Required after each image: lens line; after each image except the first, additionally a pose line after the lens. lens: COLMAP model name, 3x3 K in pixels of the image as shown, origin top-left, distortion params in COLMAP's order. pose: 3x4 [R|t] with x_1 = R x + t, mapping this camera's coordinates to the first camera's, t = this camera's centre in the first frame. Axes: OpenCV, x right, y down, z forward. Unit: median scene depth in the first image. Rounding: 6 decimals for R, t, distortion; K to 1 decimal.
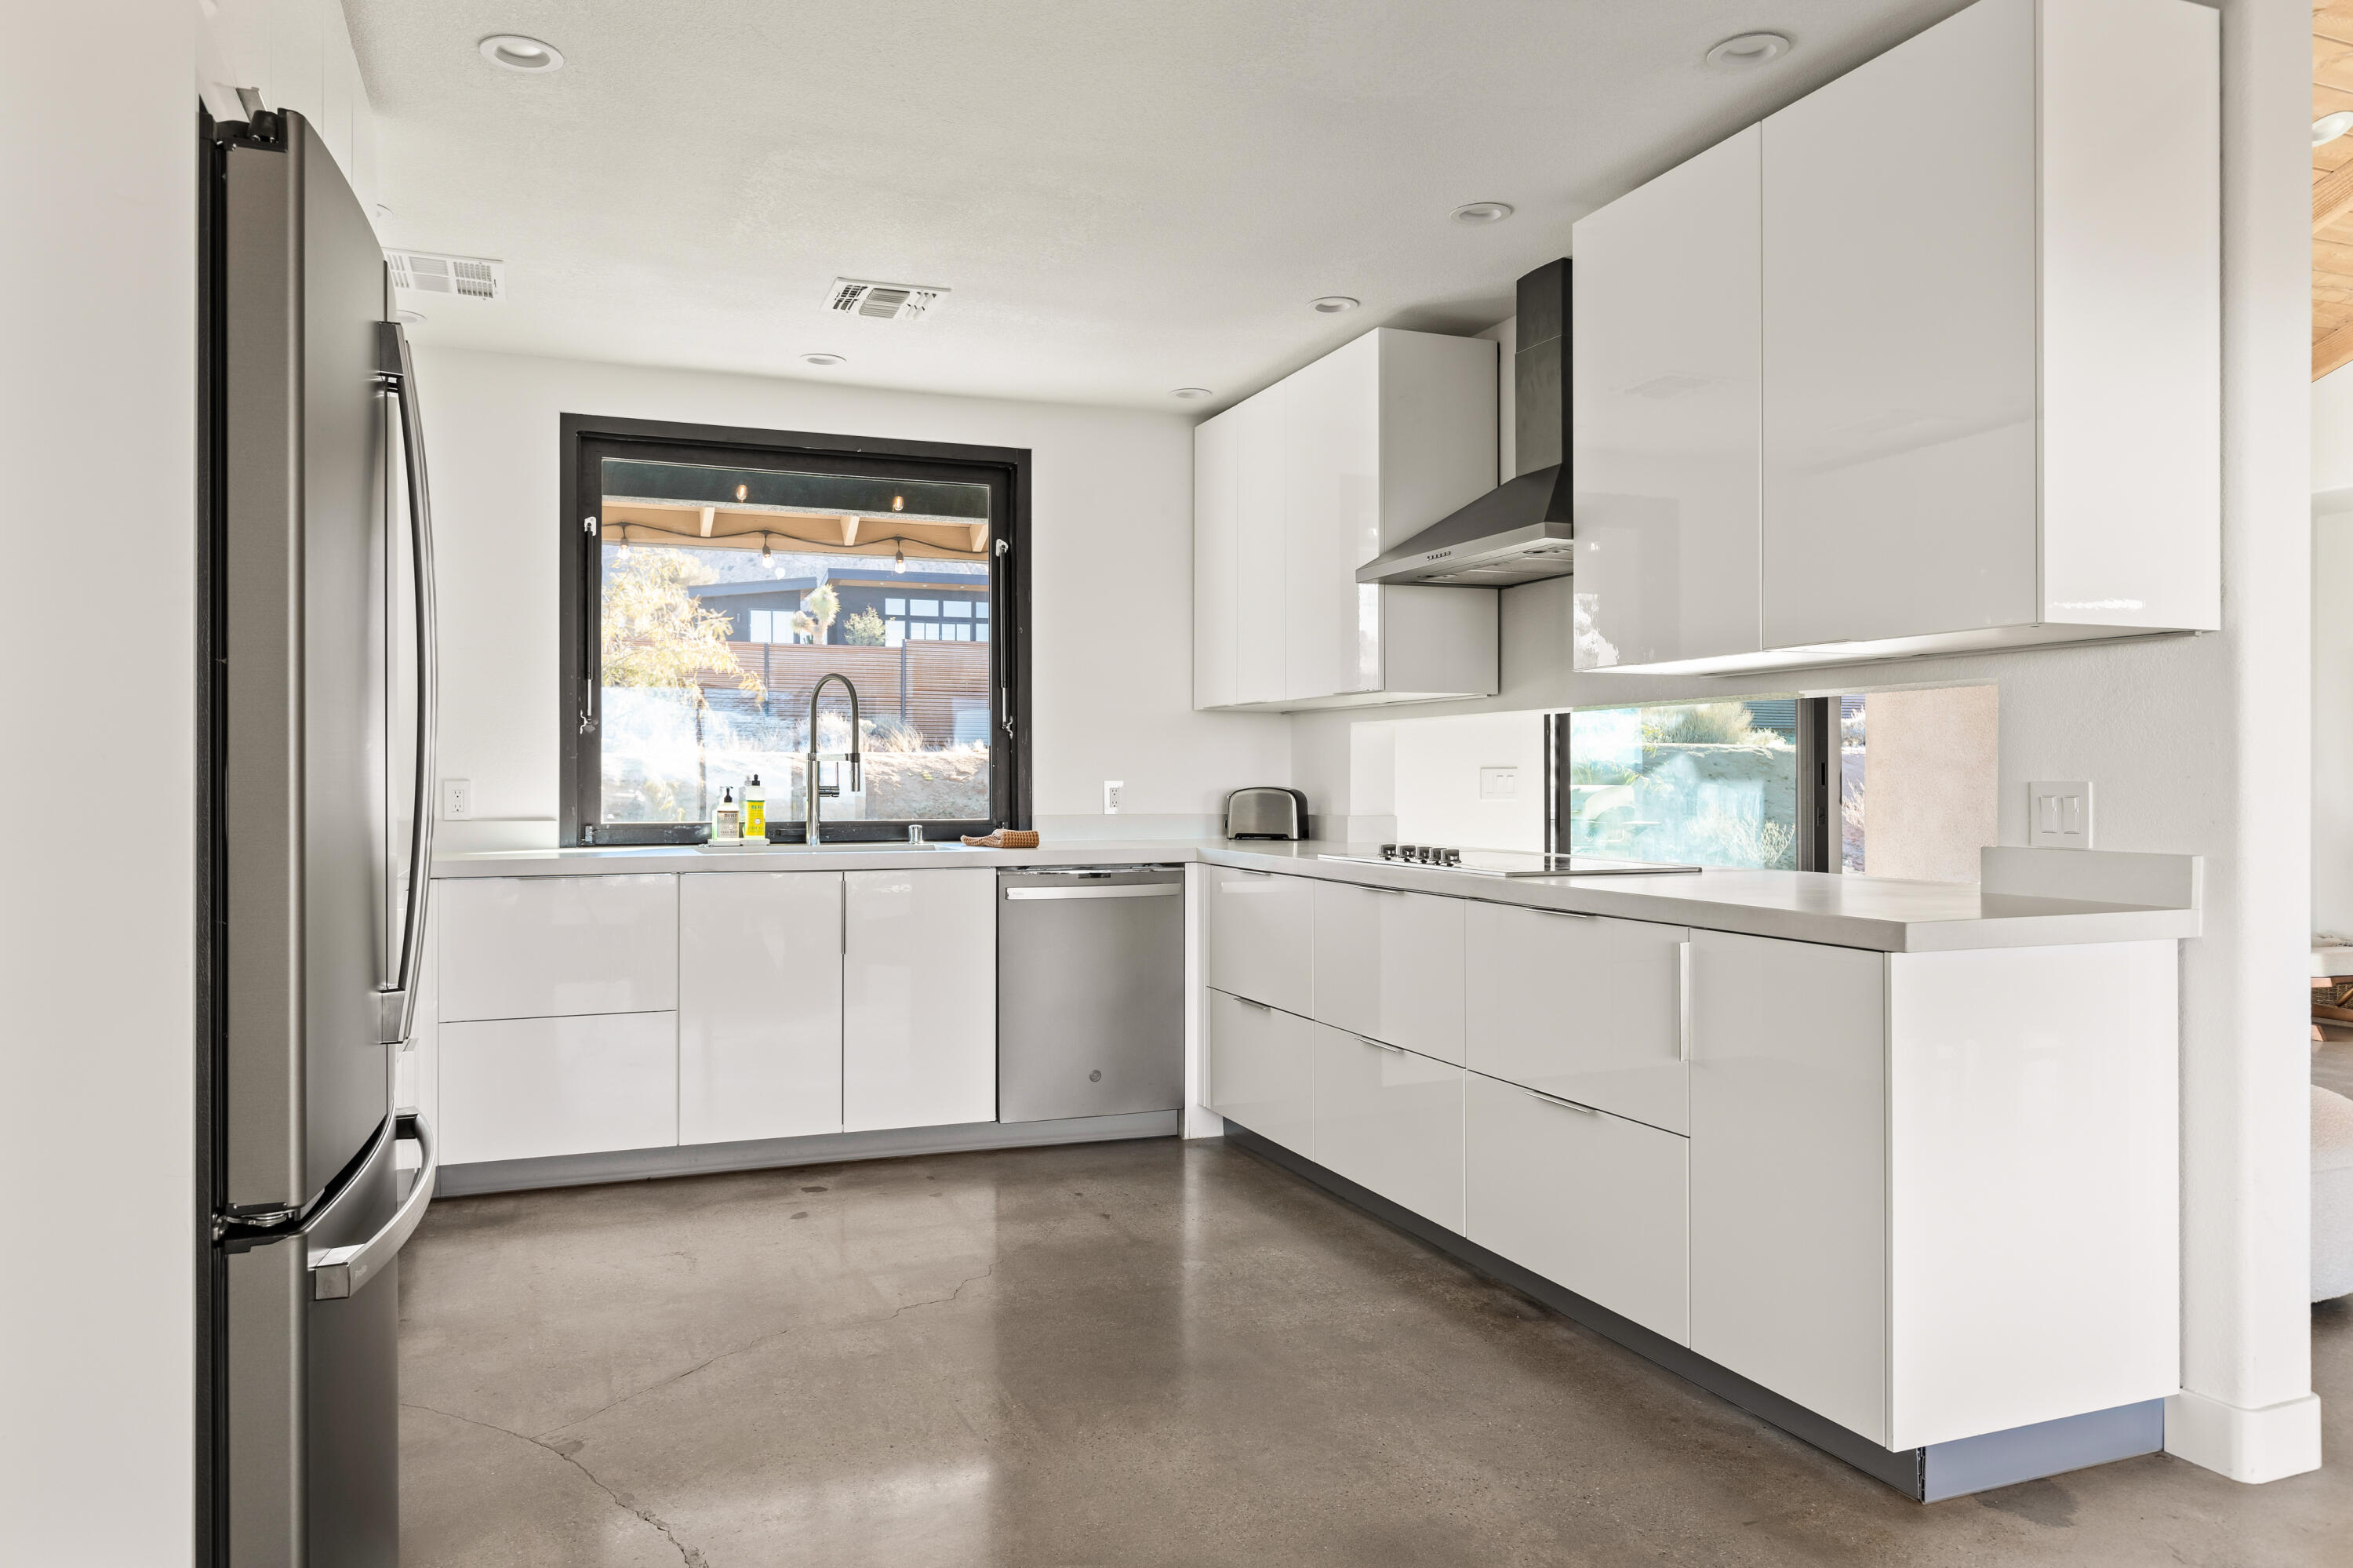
lens RADIAL K [[1547.6, 0, 1184.1], [0, 1547.6, 802.1], [0, 0, 1]] dist [0.008689, 0.000753]
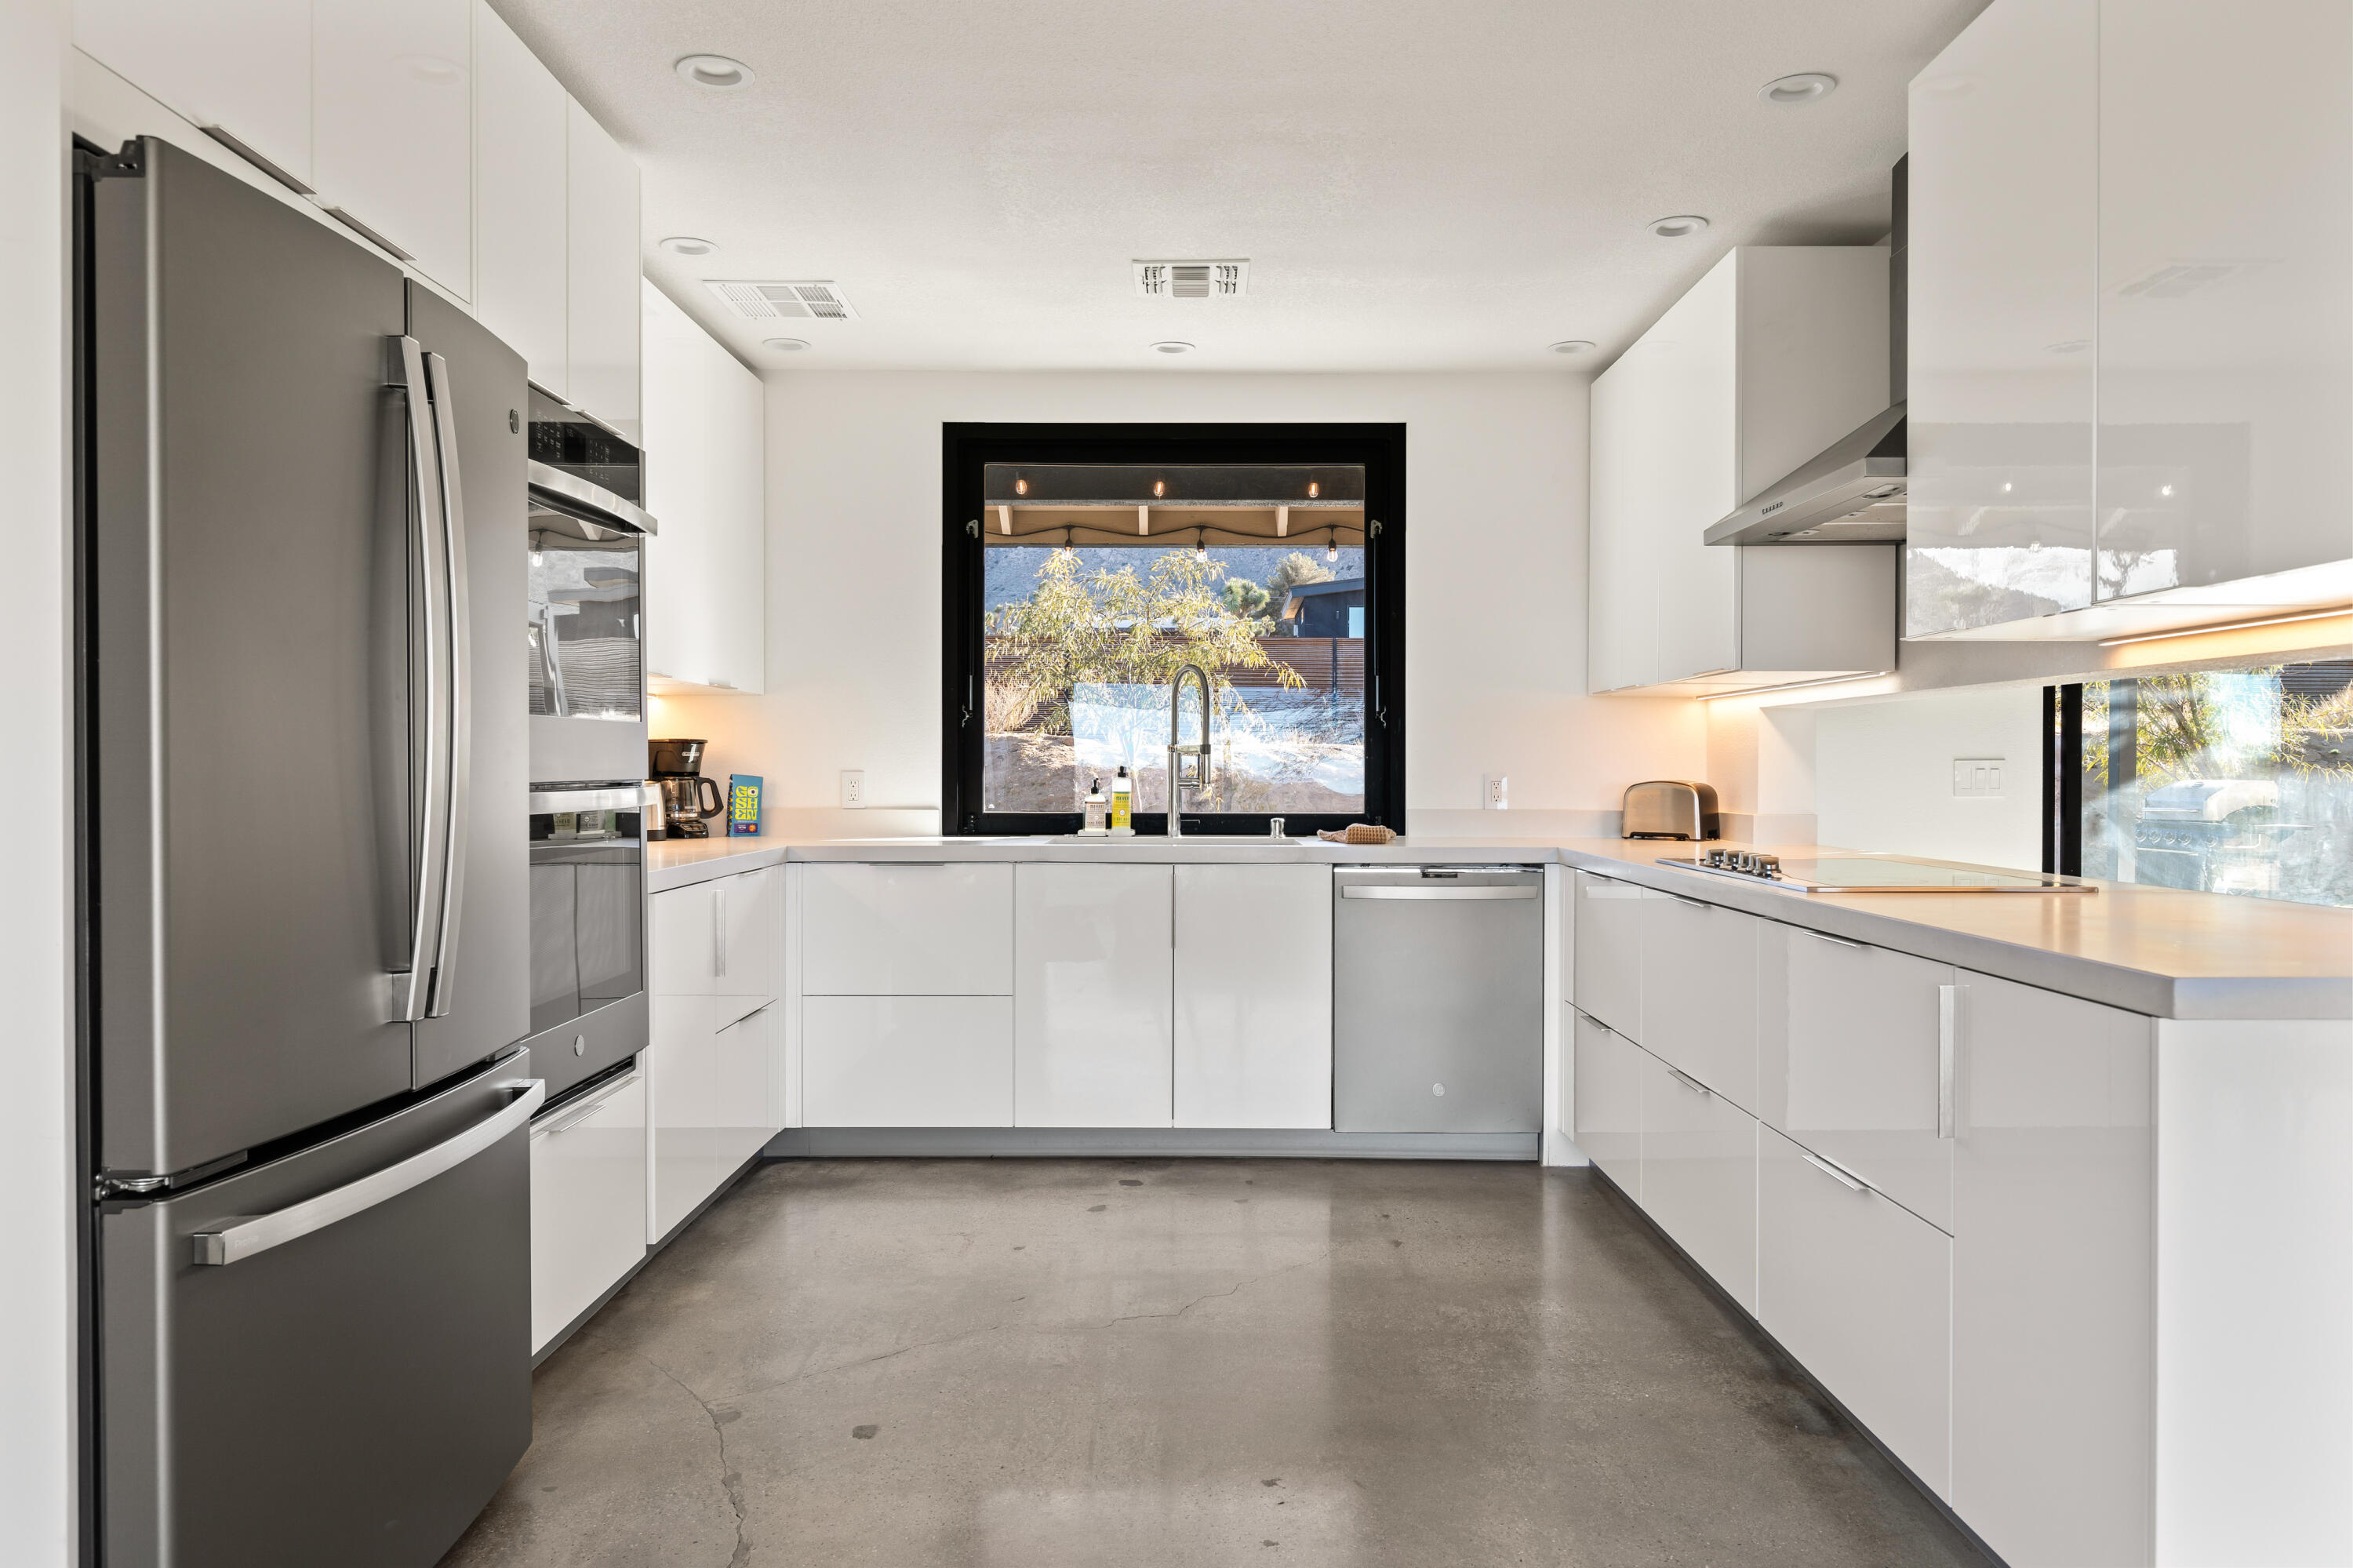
lens RADIAL K [[1547.6, 0, 1184.1], [0, 1547.6, 802.1], [0, 0, 1]] dist [0.008689, 0.000753]
pose [[0.934230, 0.009654, -0.356541, 0.132240], [-0.007598, 0.999945, 0.007165, -0.001880], [0.356590, -0.003985, 0.934252, 0.075732]]
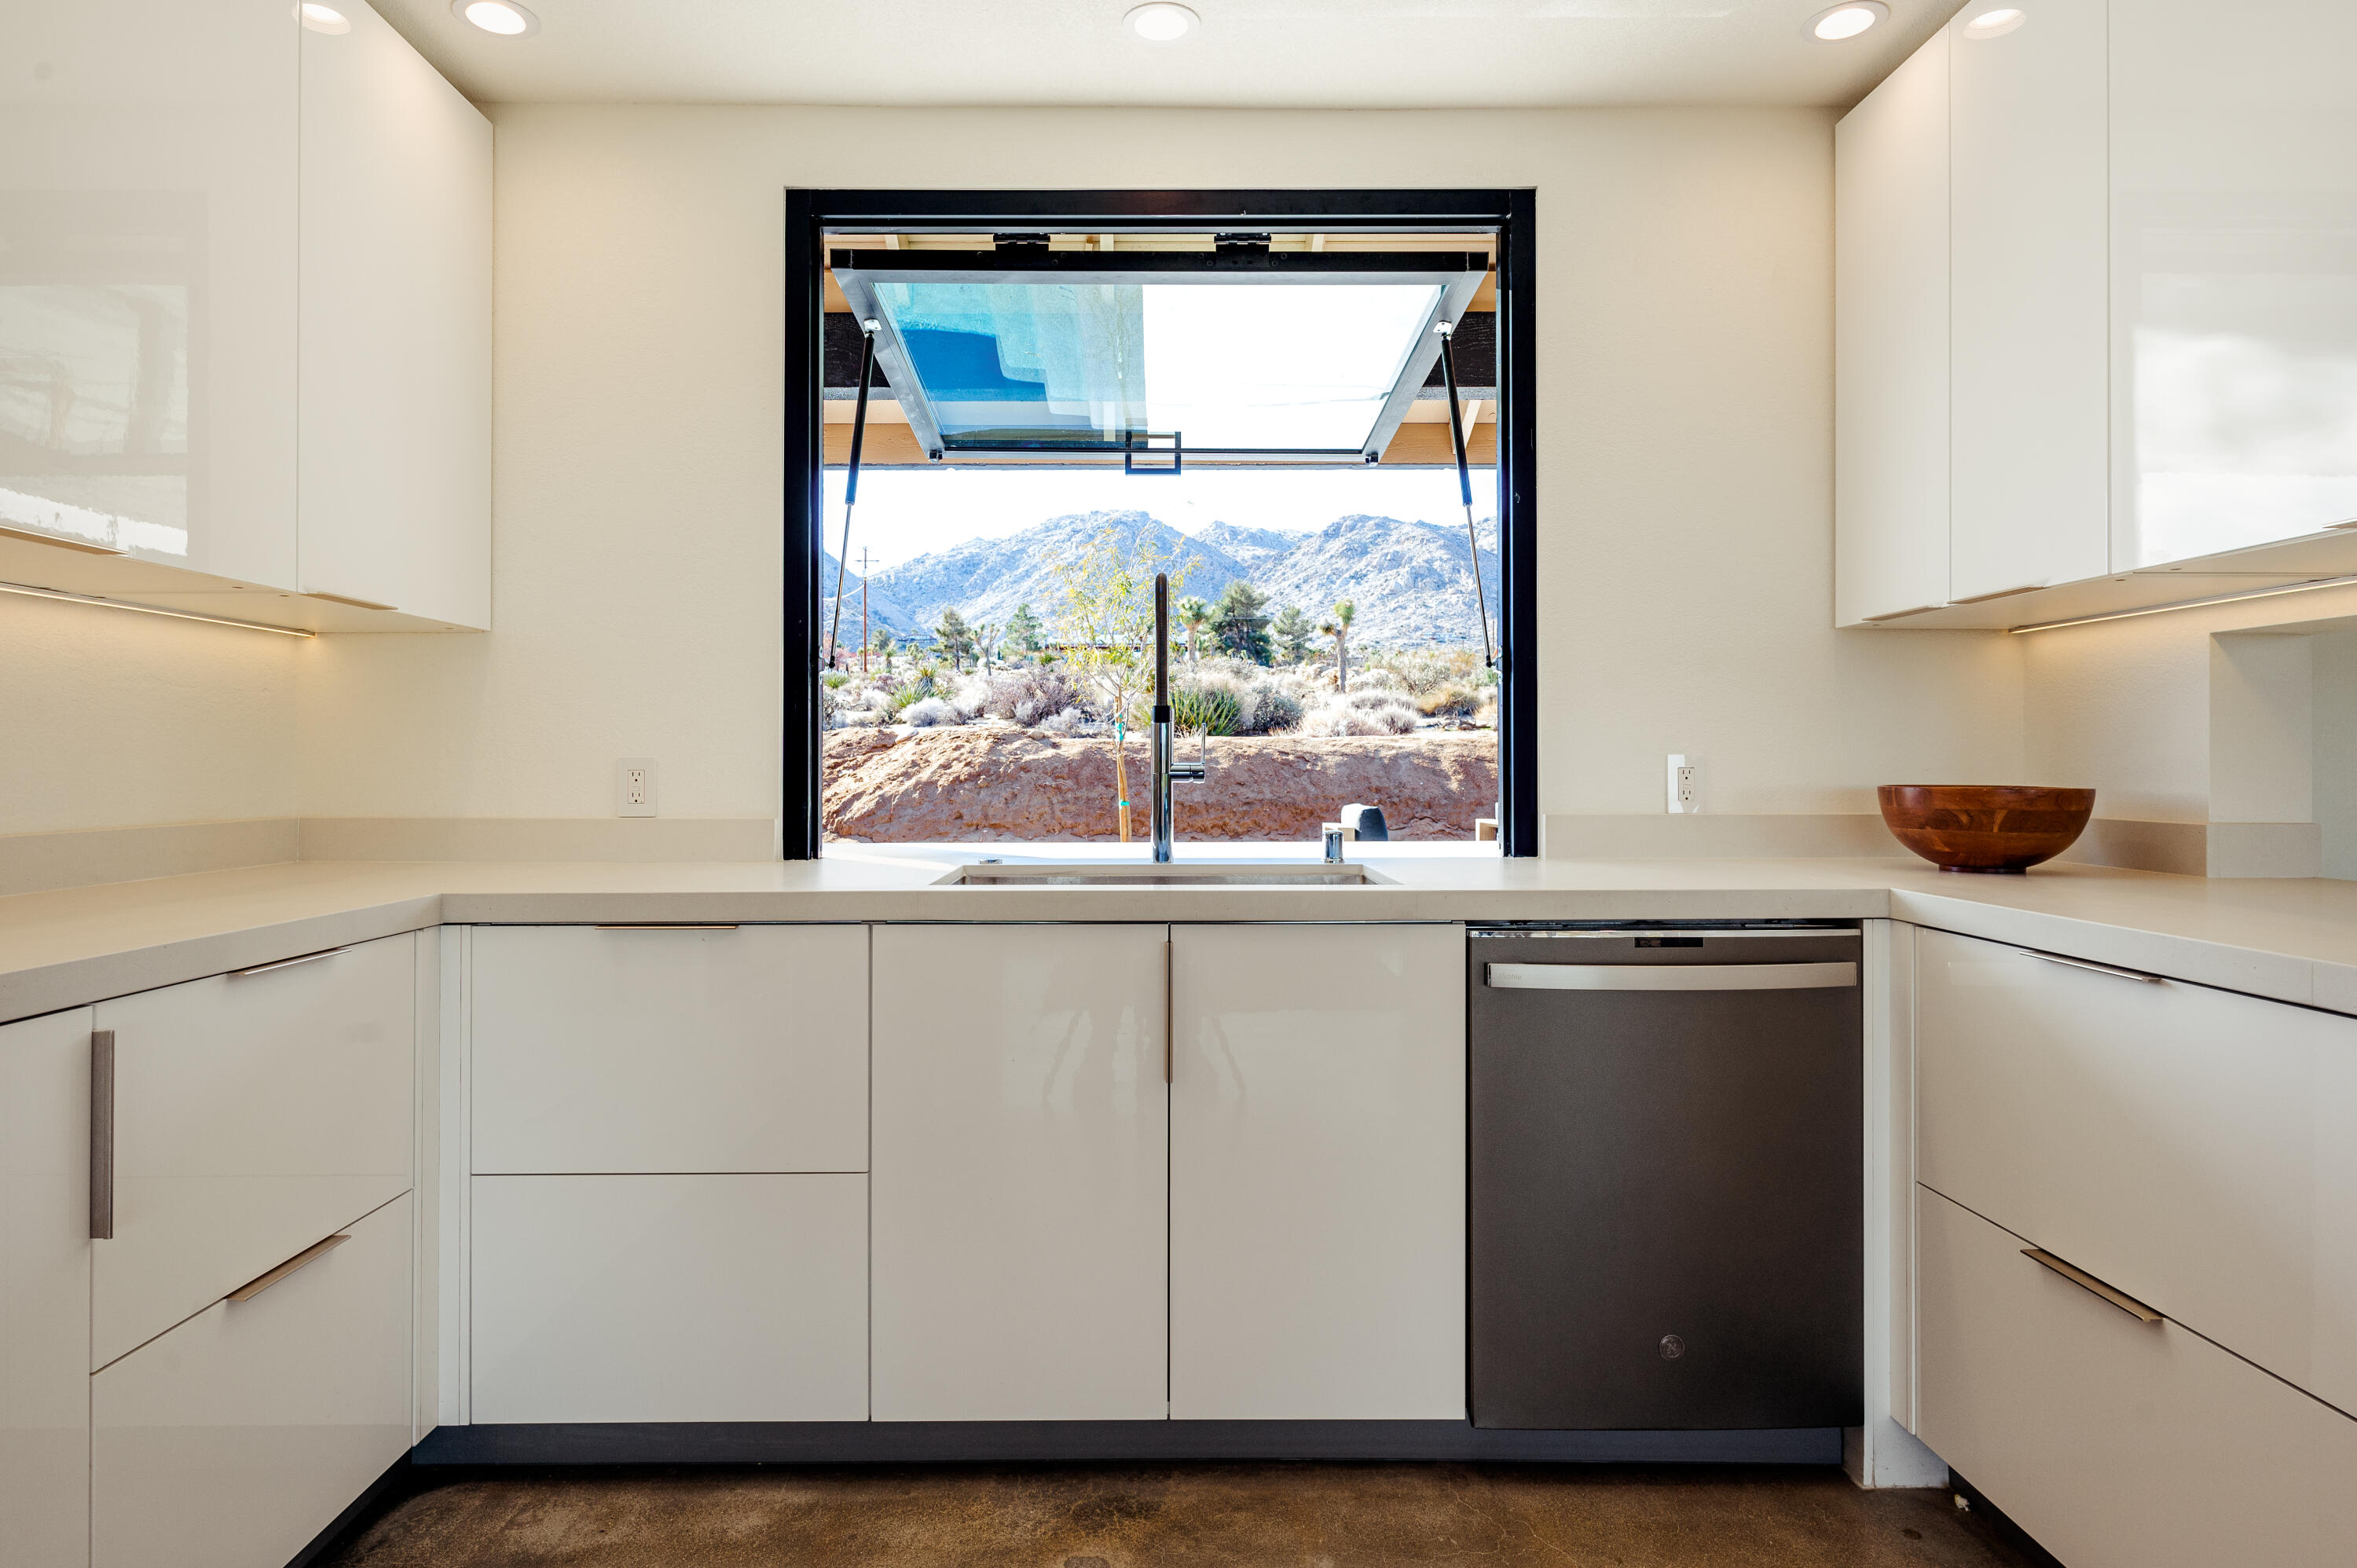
lens RADIAL K [[1402.4, 0, 1167.8], [0, 1402.4, 769.4], [0, 0, 1]] dist [0.003118, 0.000159]
pose [[0.938920, -0.000927, -0.344135, -0.054499], [-0.002960, 0.999938, -0.010768, -0.002857], [0.344124, 0.011129, 0.938858, 0.529241]]
